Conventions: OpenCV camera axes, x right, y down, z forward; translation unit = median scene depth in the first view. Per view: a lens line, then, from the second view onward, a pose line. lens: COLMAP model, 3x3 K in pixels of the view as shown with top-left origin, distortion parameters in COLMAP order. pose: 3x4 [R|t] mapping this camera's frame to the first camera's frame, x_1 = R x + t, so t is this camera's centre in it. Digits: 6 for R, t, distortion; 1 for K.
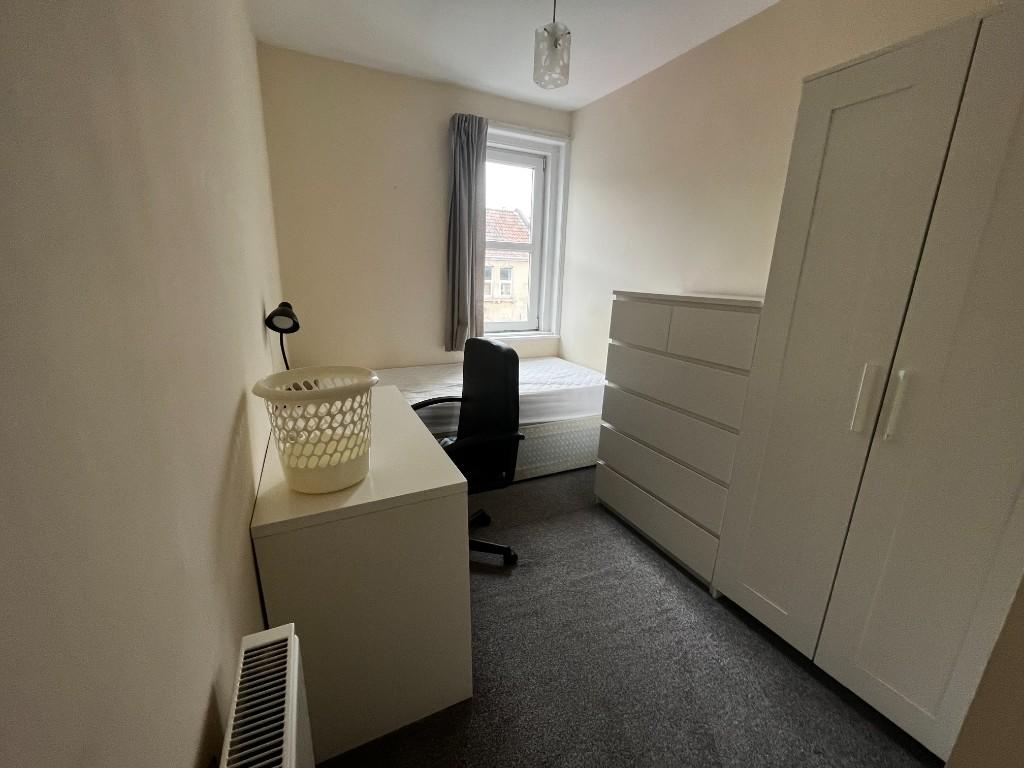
lens RADIAL K [[416.9, 0, 512.0], [0, 416.9, 384.0], [0, 0, 1]] dist [-0.000052, -0.000001]
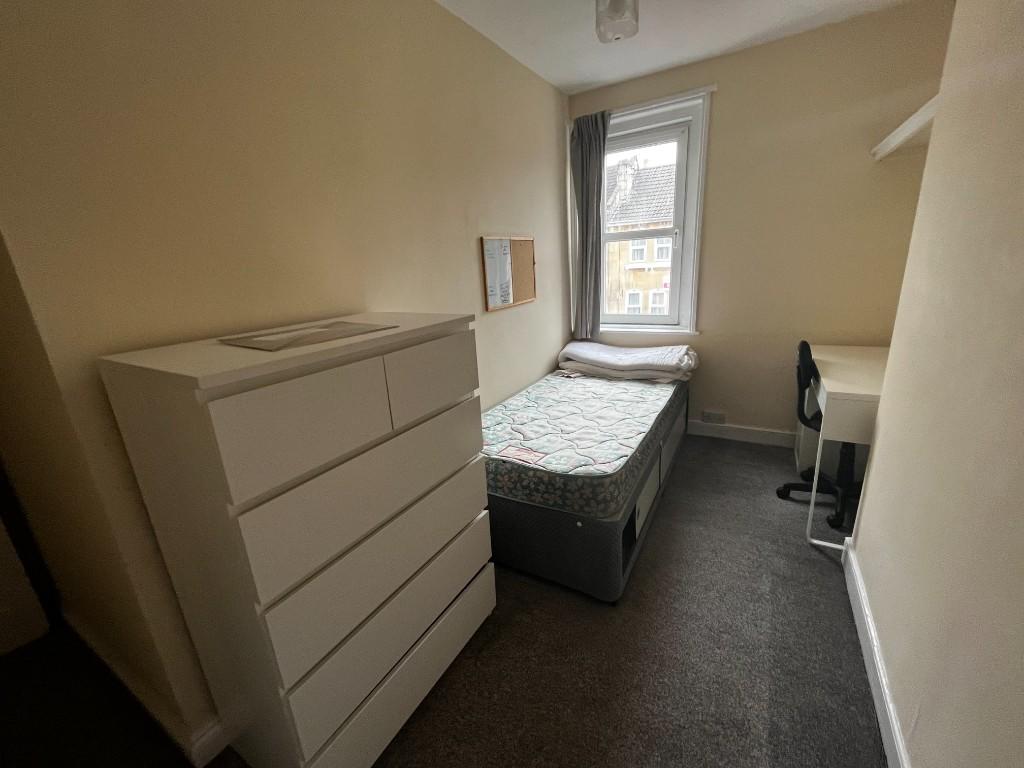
lens RADIAL K [[416.9, 0, 512.0], [0, 416.9, 384.0], [0, 0, 1]] dist [-0.000052, -0.000001]
pose [[0.561398, 0.175081, -0.808813, 0.654417], [-0.144790, 0.983069, 0.112302, -0.064098], [0.814781, 0.054062, 0.577243, 0.241670]]
